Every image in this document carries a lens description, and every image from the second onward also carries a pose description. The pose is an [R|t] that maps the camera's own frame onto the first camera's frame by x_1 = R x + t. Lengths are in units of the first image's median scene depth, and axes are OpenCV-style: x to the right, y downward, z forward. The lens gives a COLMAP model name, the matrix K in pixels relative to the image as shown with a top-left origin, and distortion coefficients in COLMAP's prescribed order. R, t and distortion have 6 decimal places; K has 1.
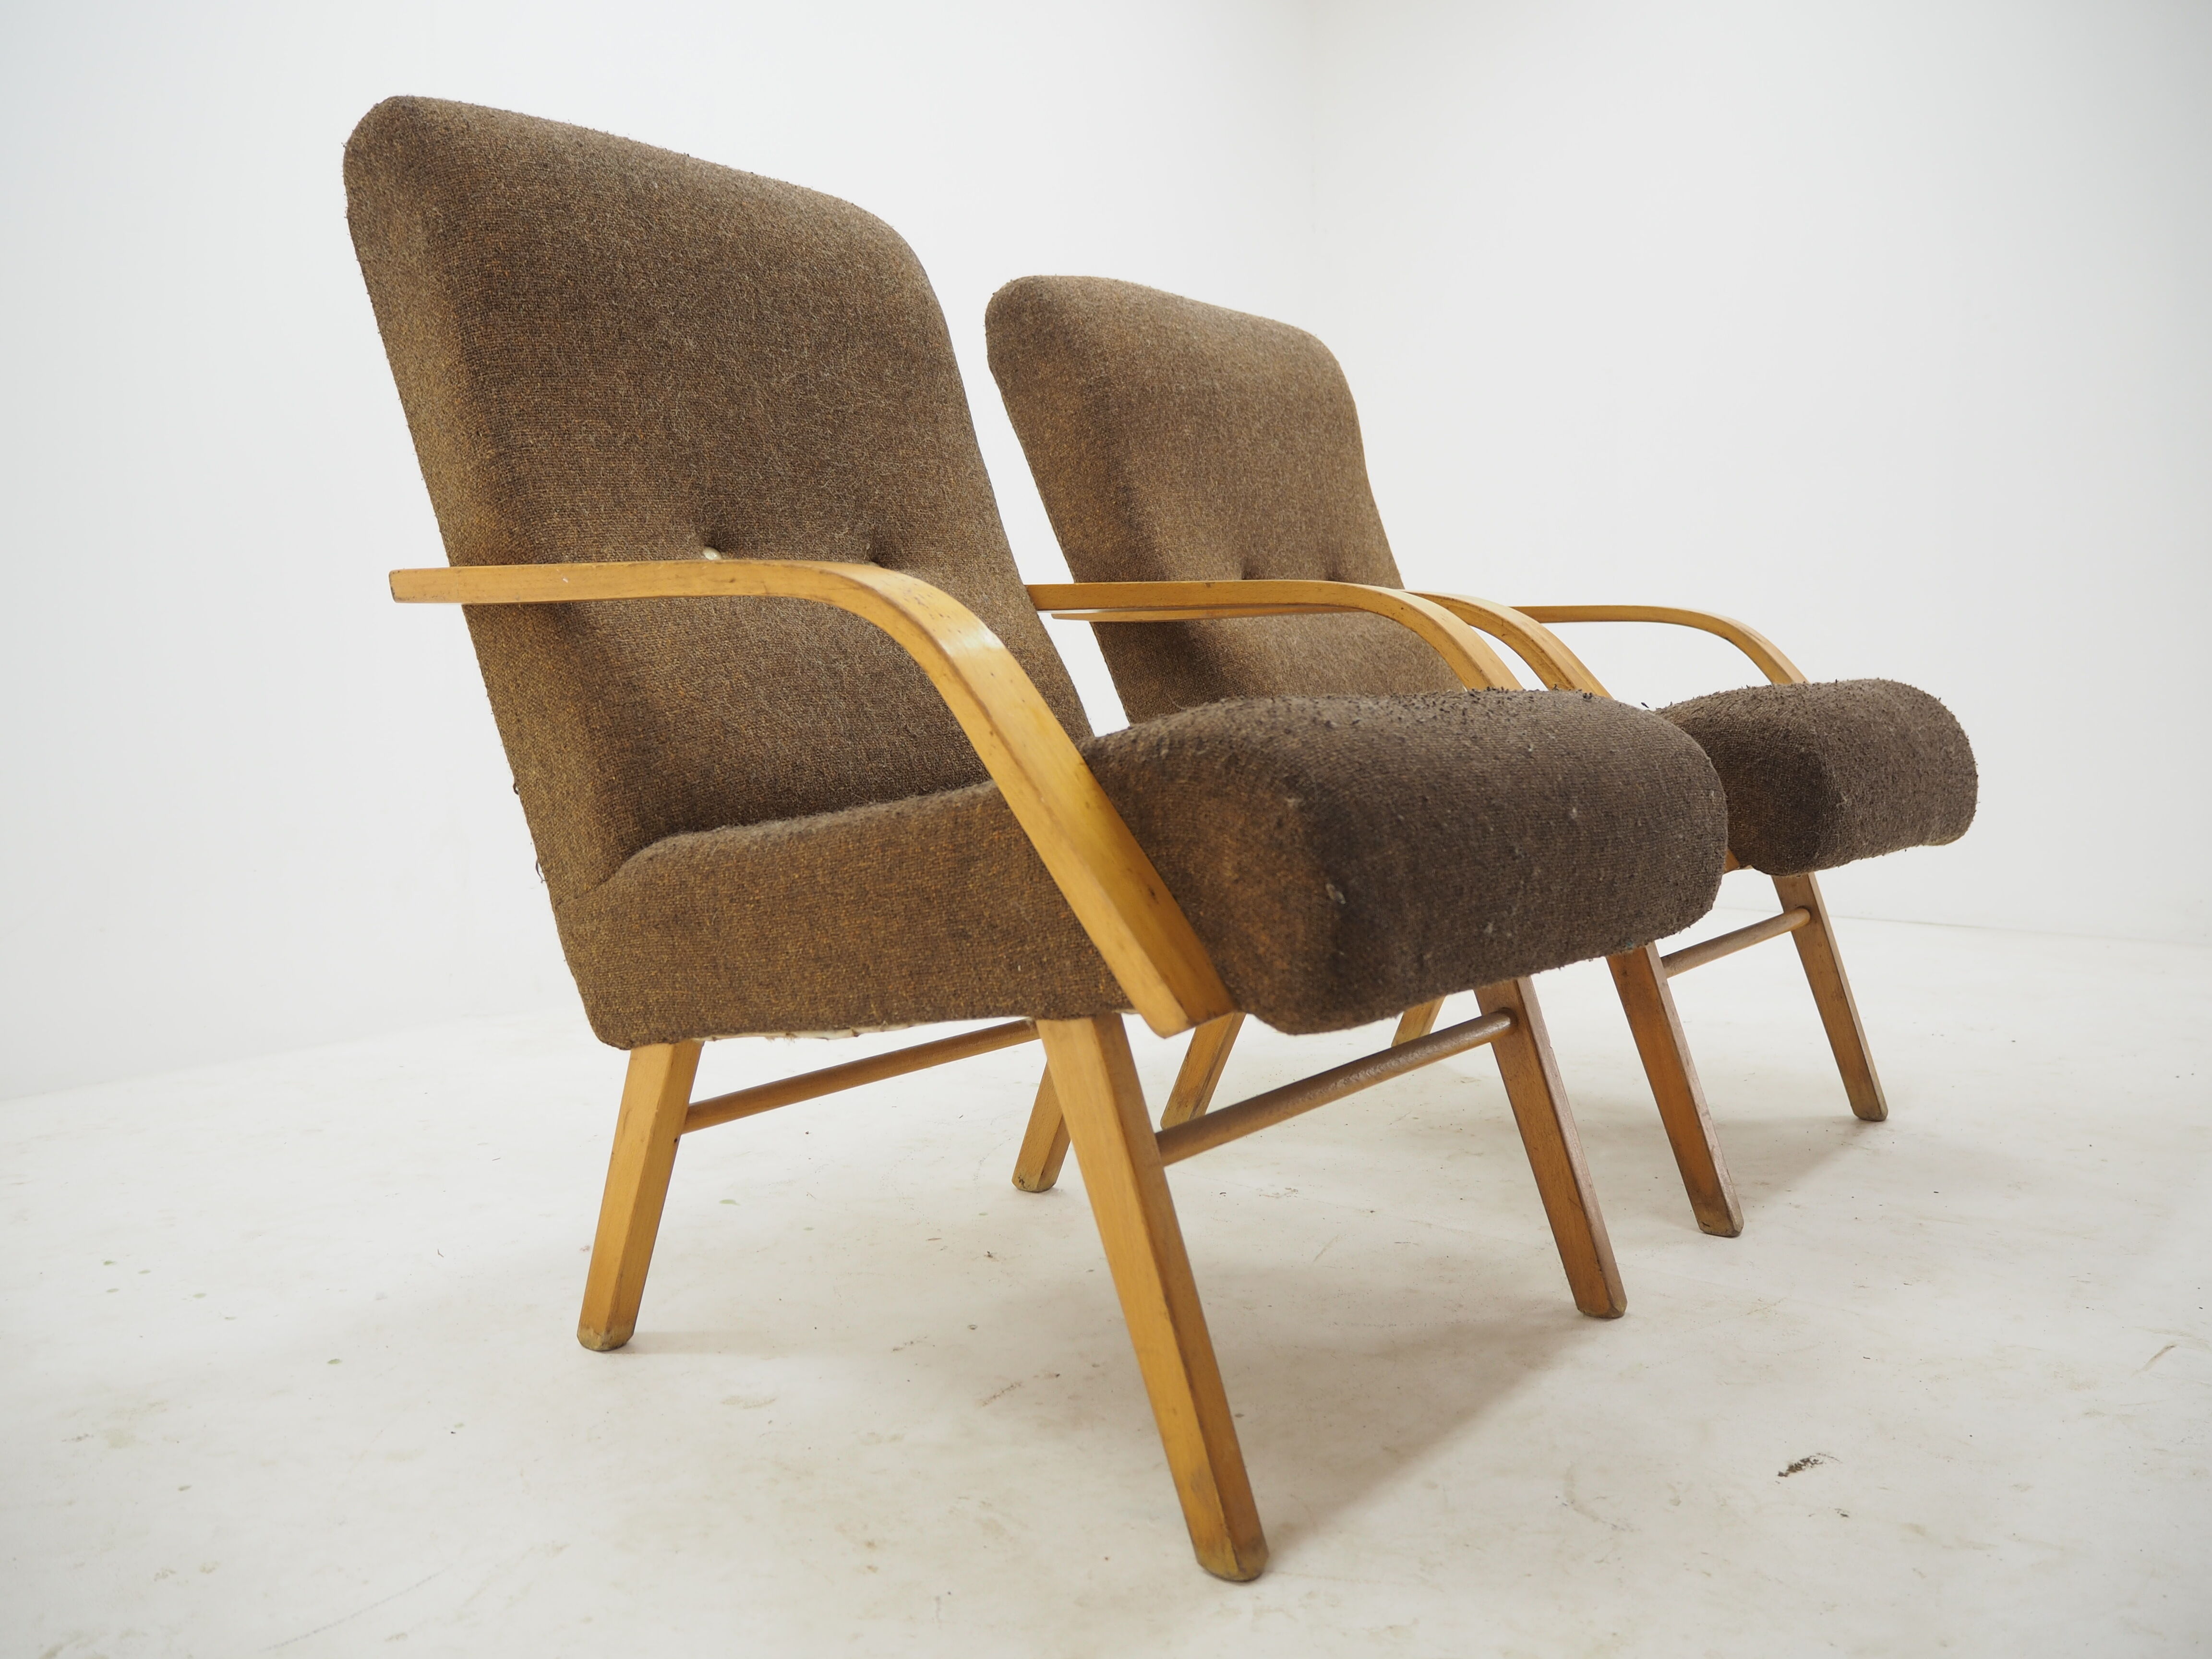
lens RADIAL K [[1852.7, 0, 1106.8], [0, 1852.7, 819.9], [0, 0, 1]] dist [-0.048549, 0.011277]
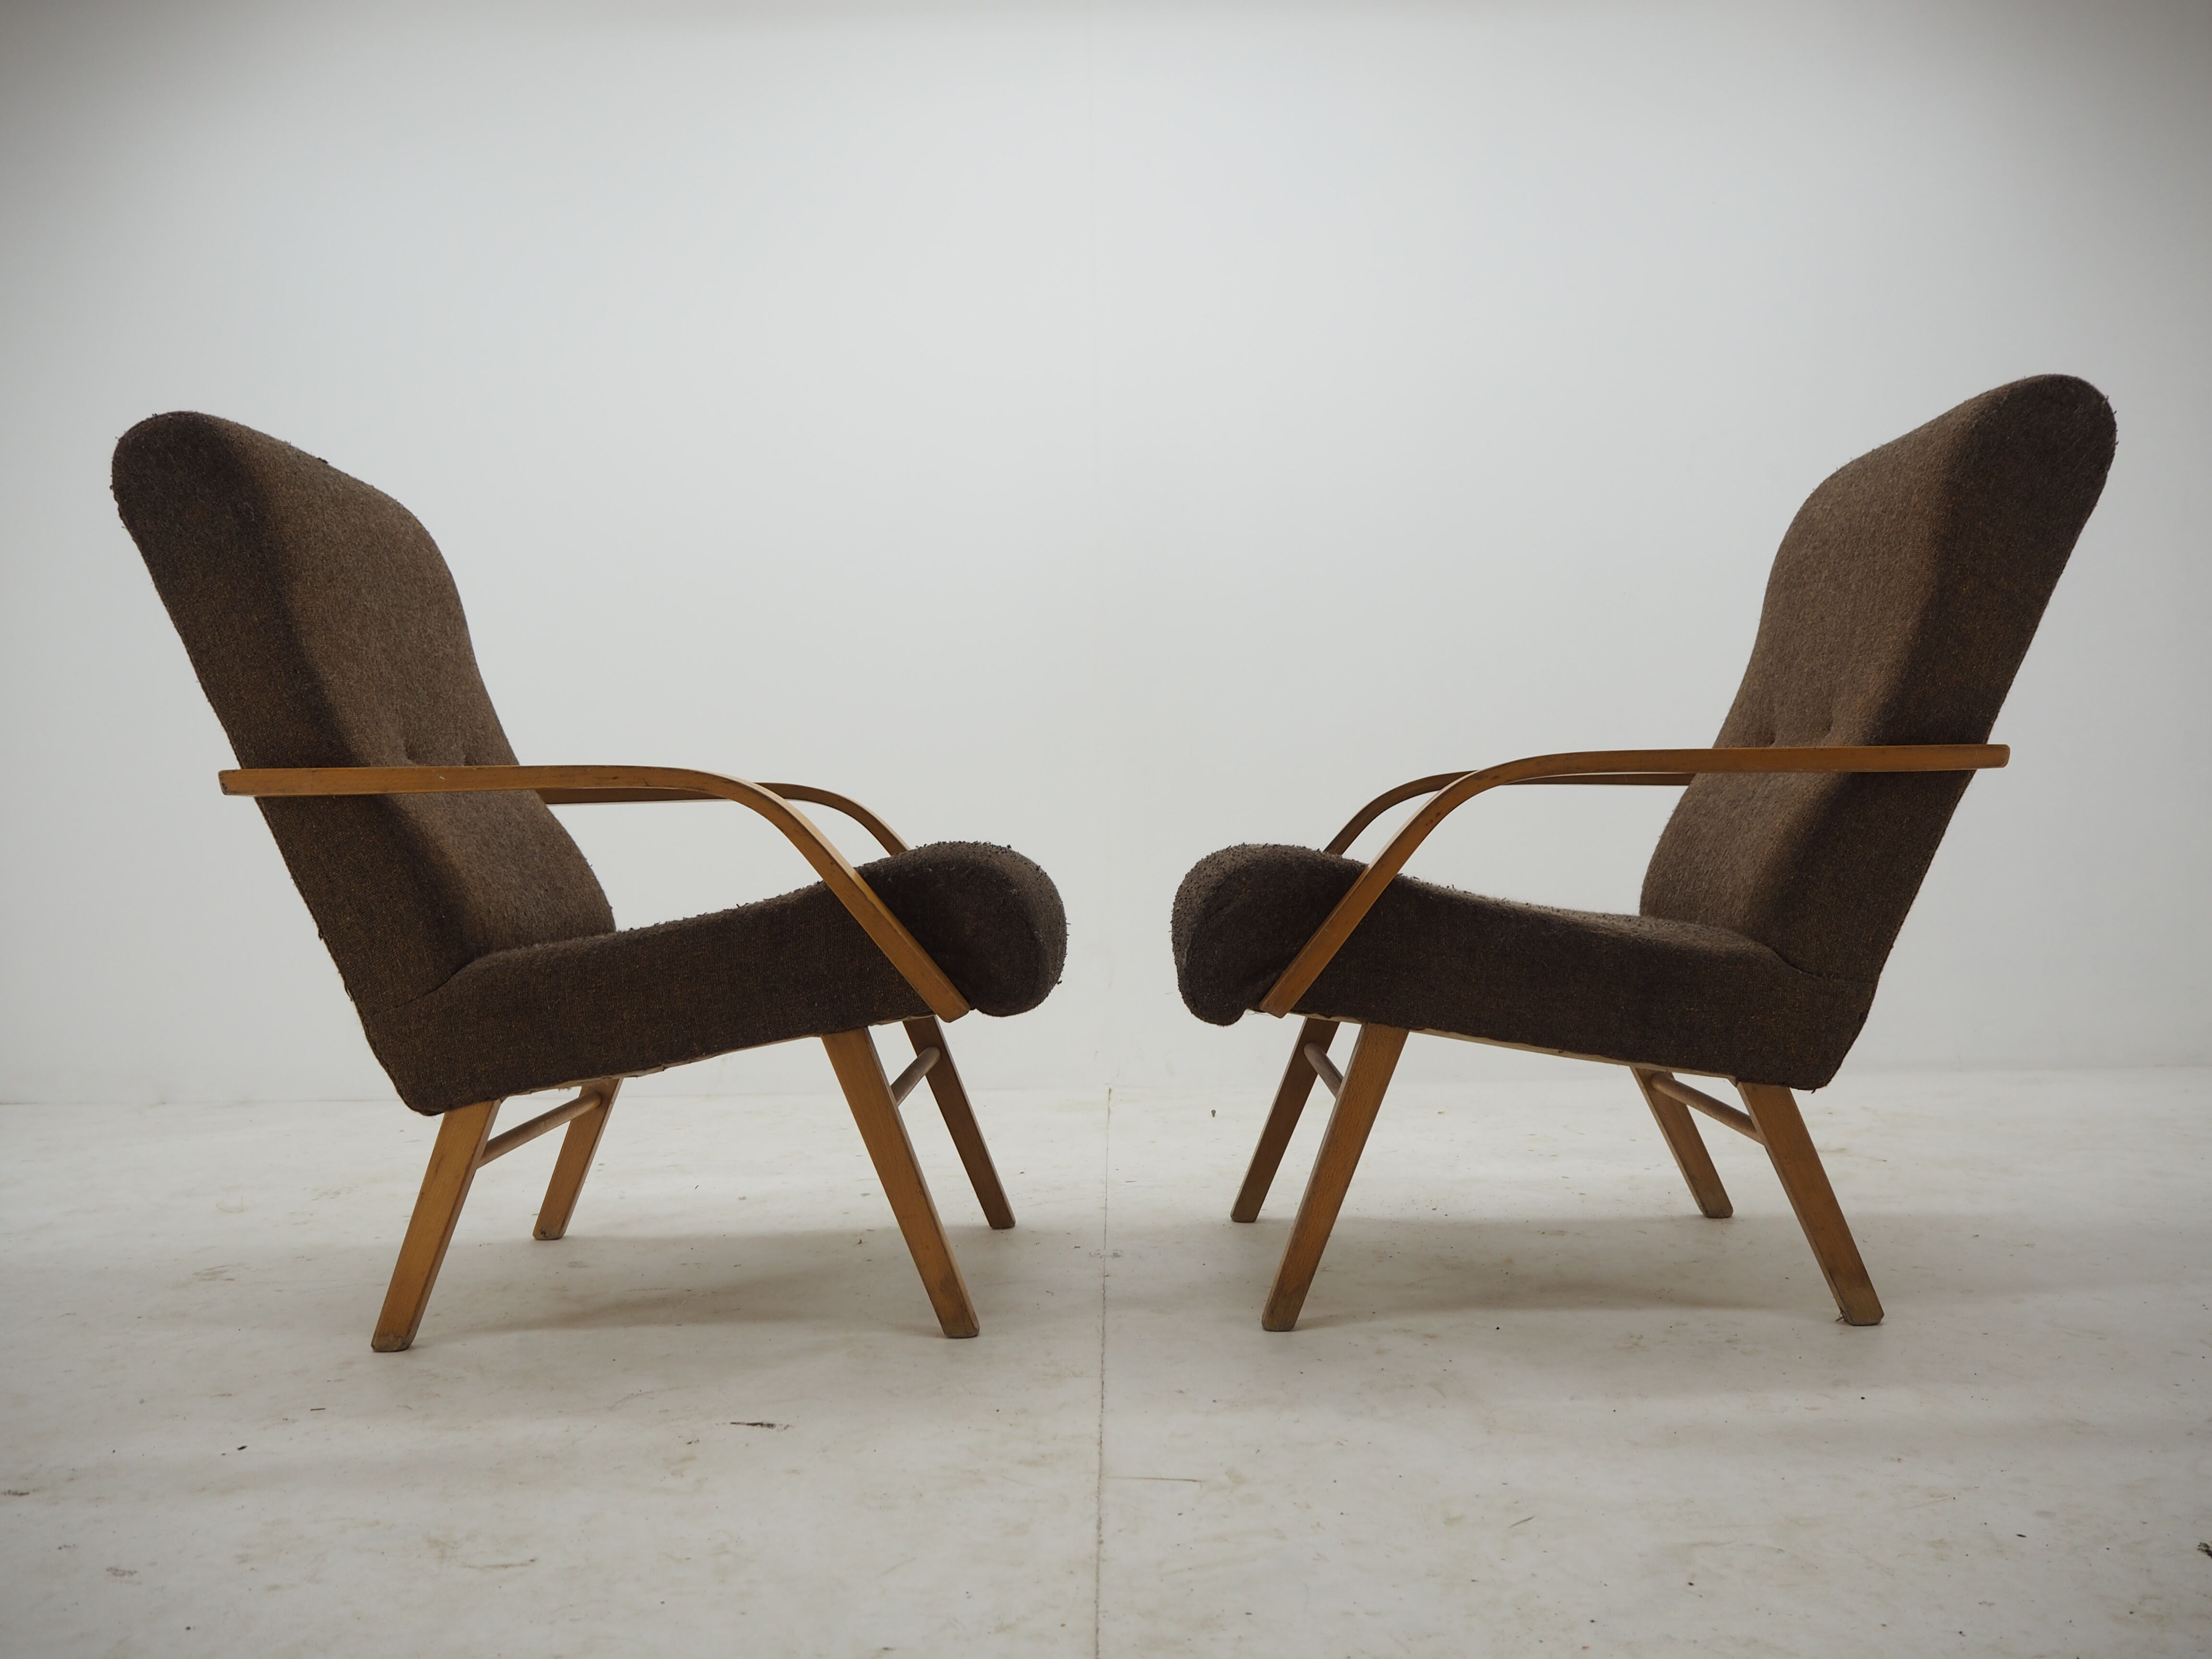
lens RADIAL K [[1852.7, 0, 1106.8], [0, 1852.7, 819.9], [0, 0, 1]] dist [-0.048549, 0.011277]
pose [[0.795057, -0.011899, 0.606418, -0.693842], [0.079961, 0.993138, -0.085347, 0.062784], [-0.601241, 0.116345, 0.790553, -0.421142]]
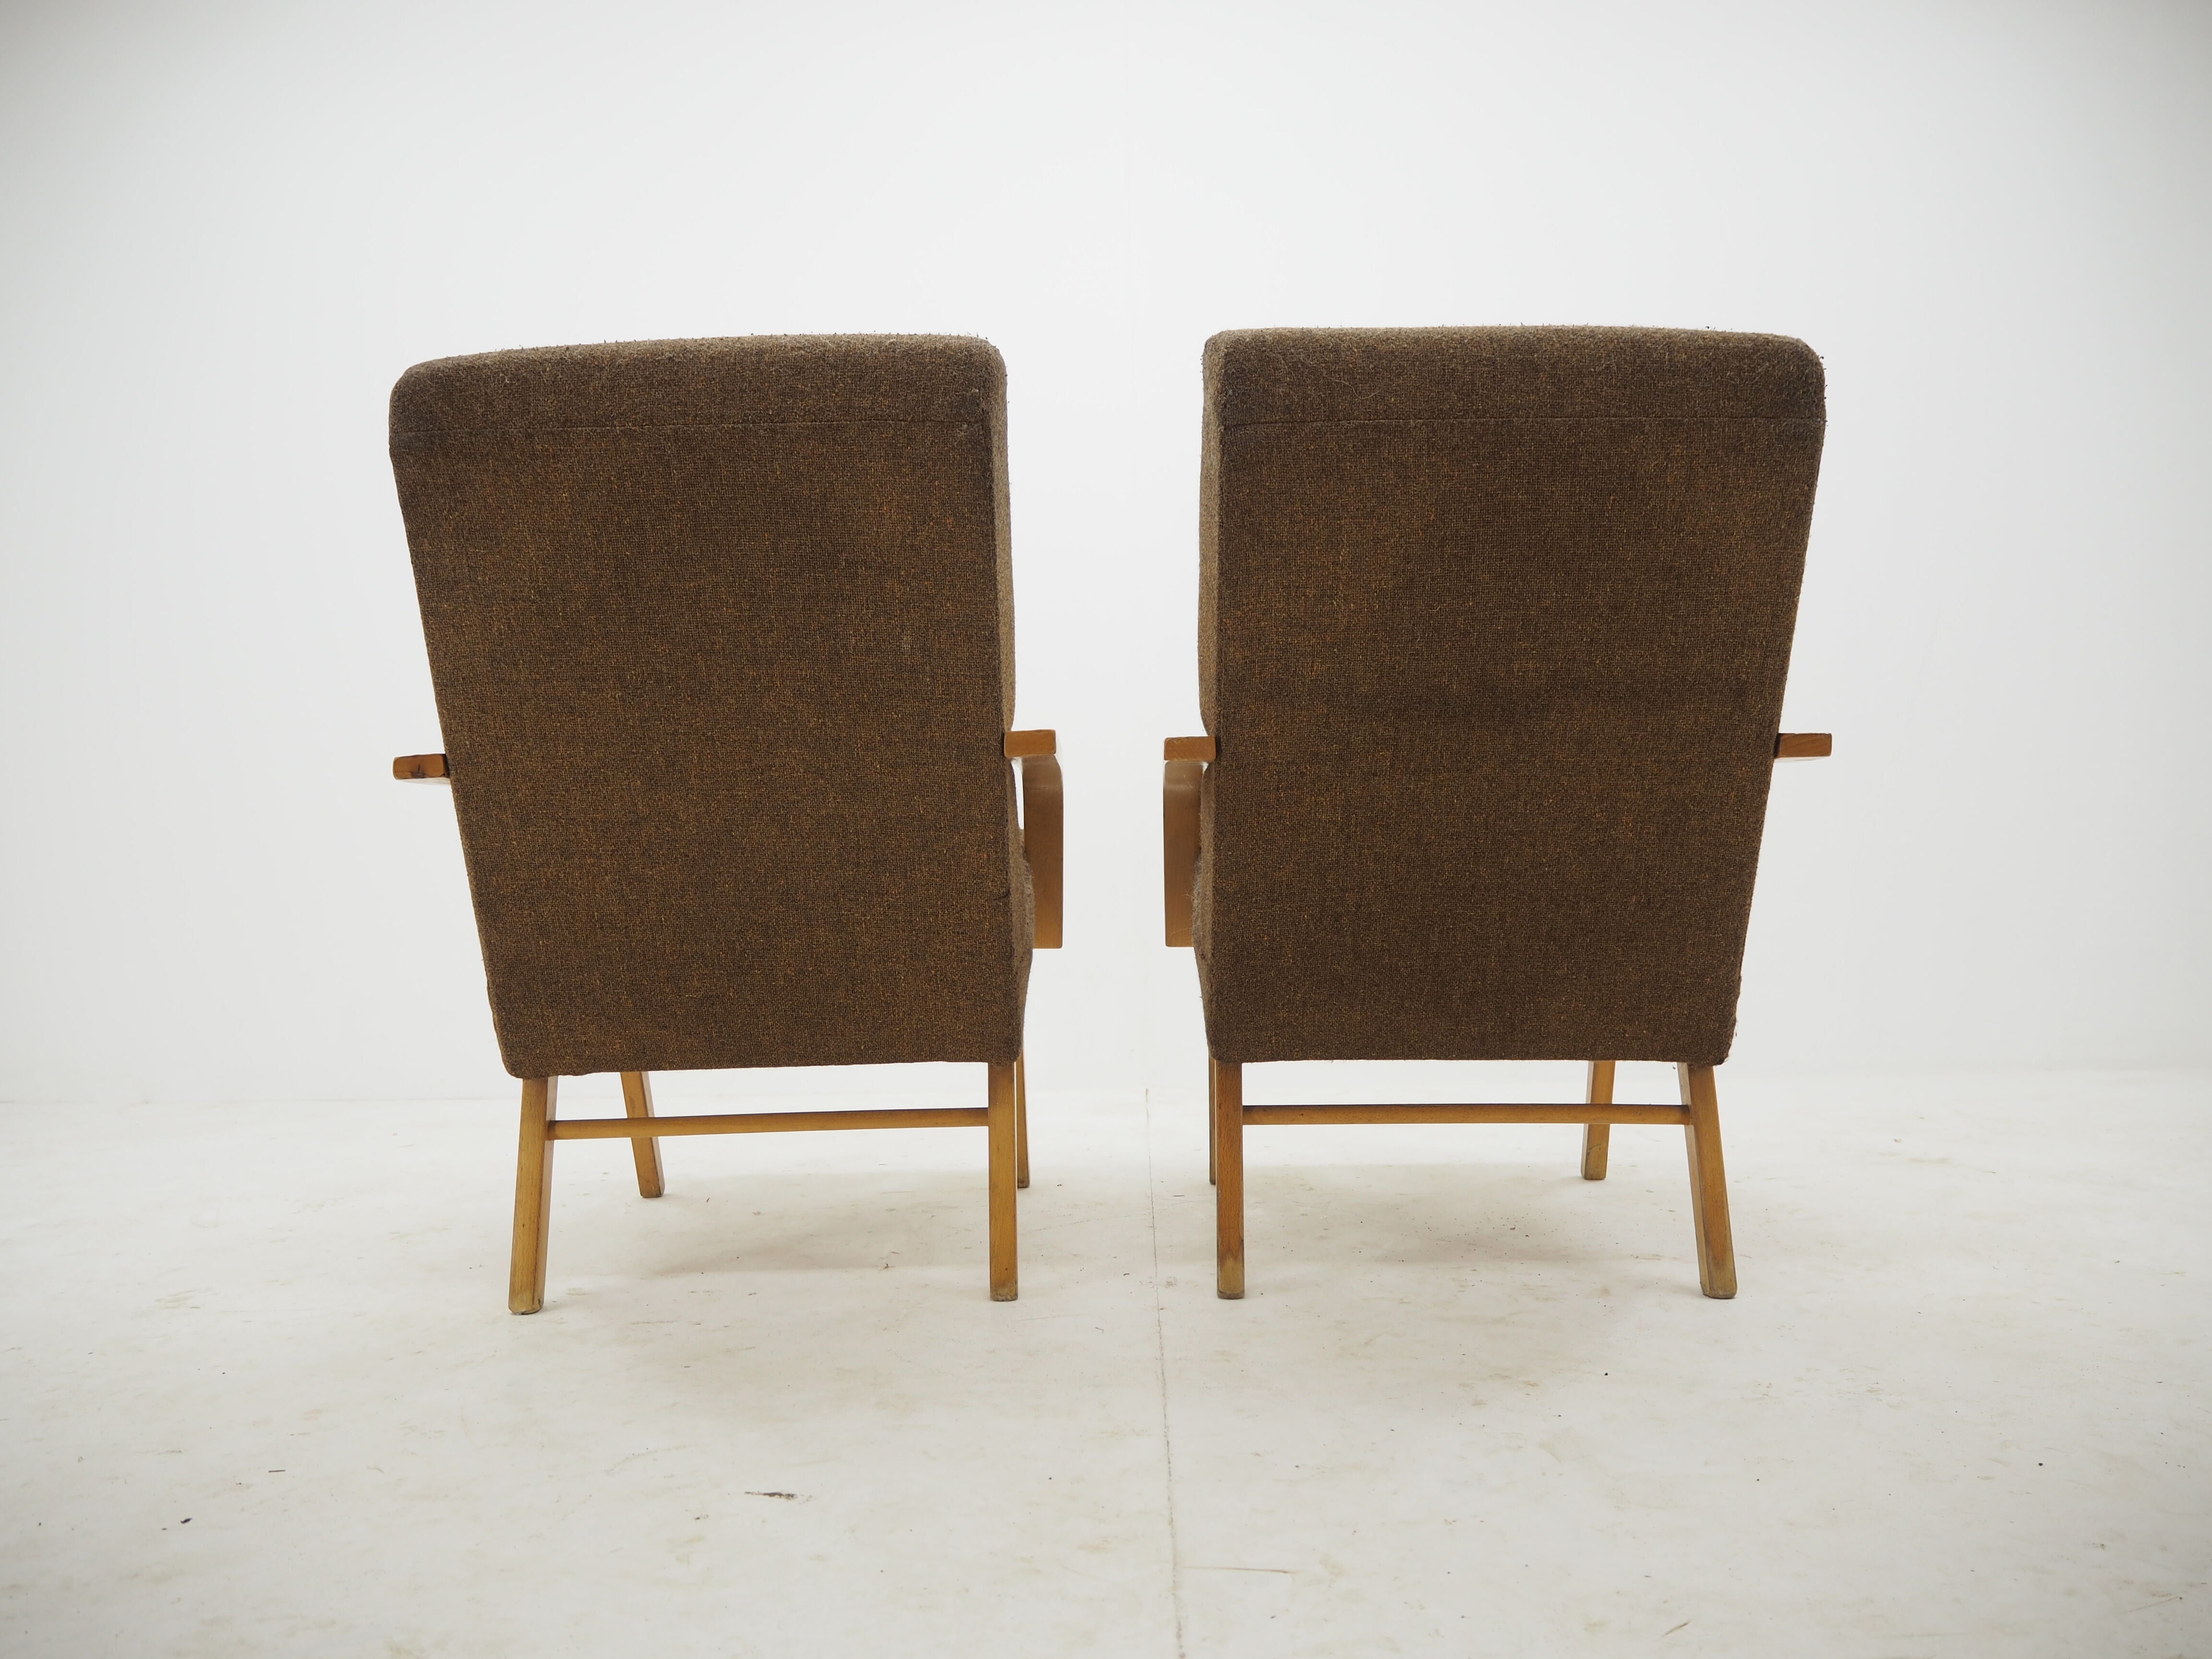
lens RADIAL K [[1852.7, 0, 1106.8], [0, 1852.7, 819.9], [0, 0, 1]] dist [-0.048549, 0.011277]
pose [[0.799602, -0.016580, 0.600302, -0.623732], [0.079193, 0.993800, -0.078037, 0.048793], [-0.595286, 0.109938, 0.795957, -0.278722]]
